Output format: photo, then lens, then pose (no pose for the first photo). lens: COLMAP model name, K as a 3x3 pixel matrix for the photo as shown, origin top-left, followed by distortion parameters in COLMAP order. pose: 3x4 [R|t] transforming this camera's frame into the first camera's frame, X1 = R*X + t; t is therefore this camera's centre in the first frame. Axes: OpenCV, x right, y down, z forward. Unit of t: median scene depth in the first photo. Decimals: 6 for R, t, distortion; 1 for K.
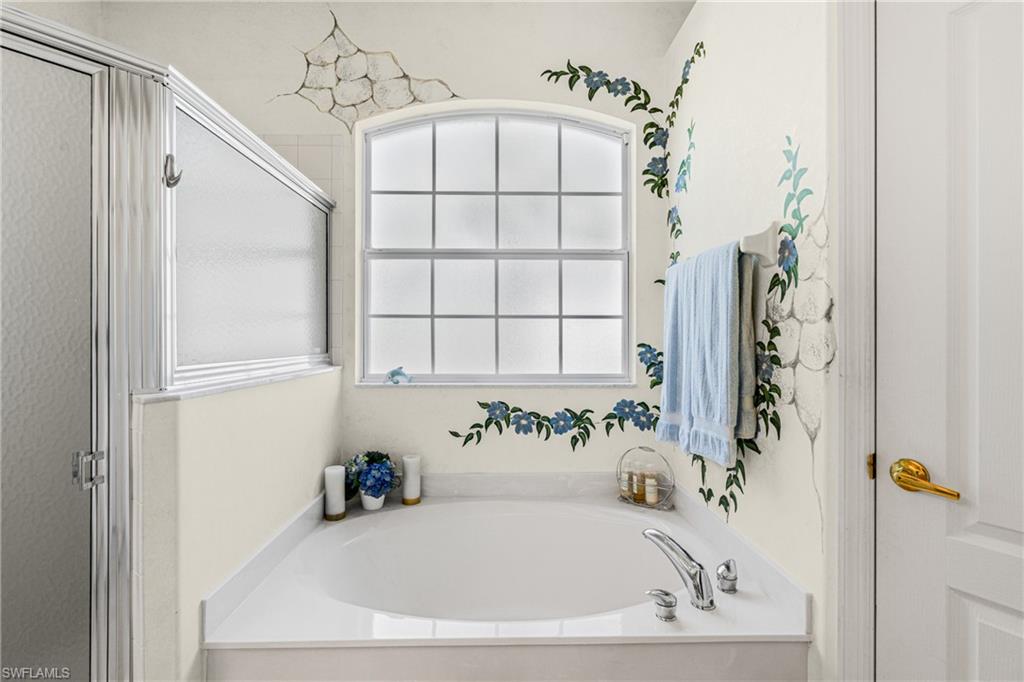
lens RADIAL K [[492.1, 0, 512.6], [0, 492.1, 341.2], [0, 0, 1]] dist [-0.006241, 0.002993]
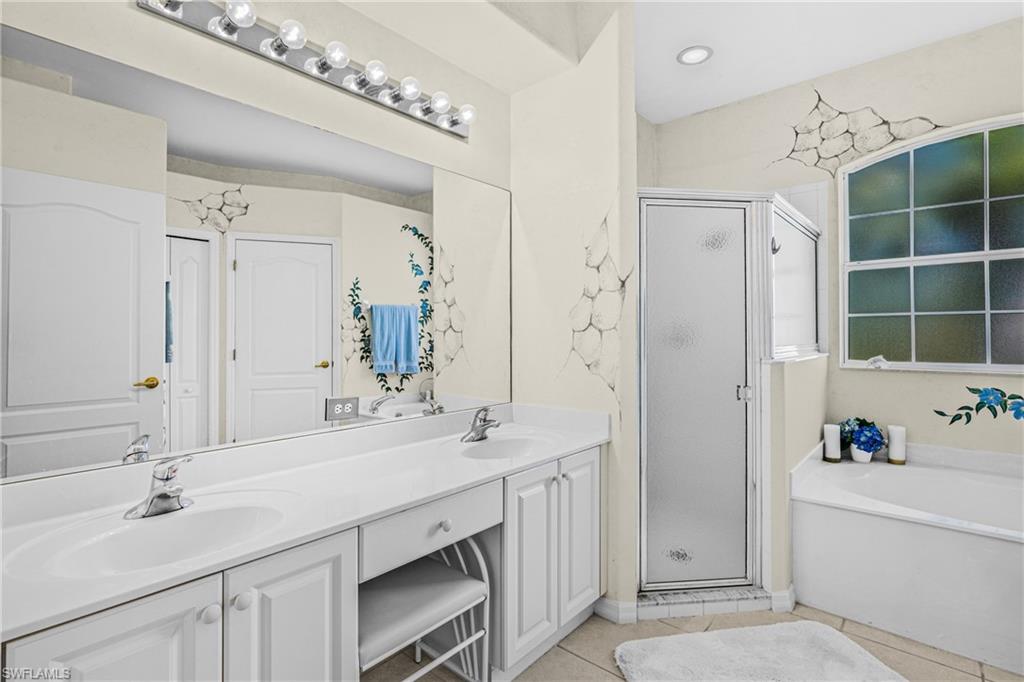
lens RADIAL K [[492.1, 0, 508.7], [0, 492.1, 331.7], [0, 0, 1]] dist [-0.006241, 0.002993]
pose [[0.731494, -0.005786, -0.681824, -0.071798], [-0.001745, 0.999945, -0.010357, 0.007252], [0.681846, 0.008766, 0.731443, -0.567978]]
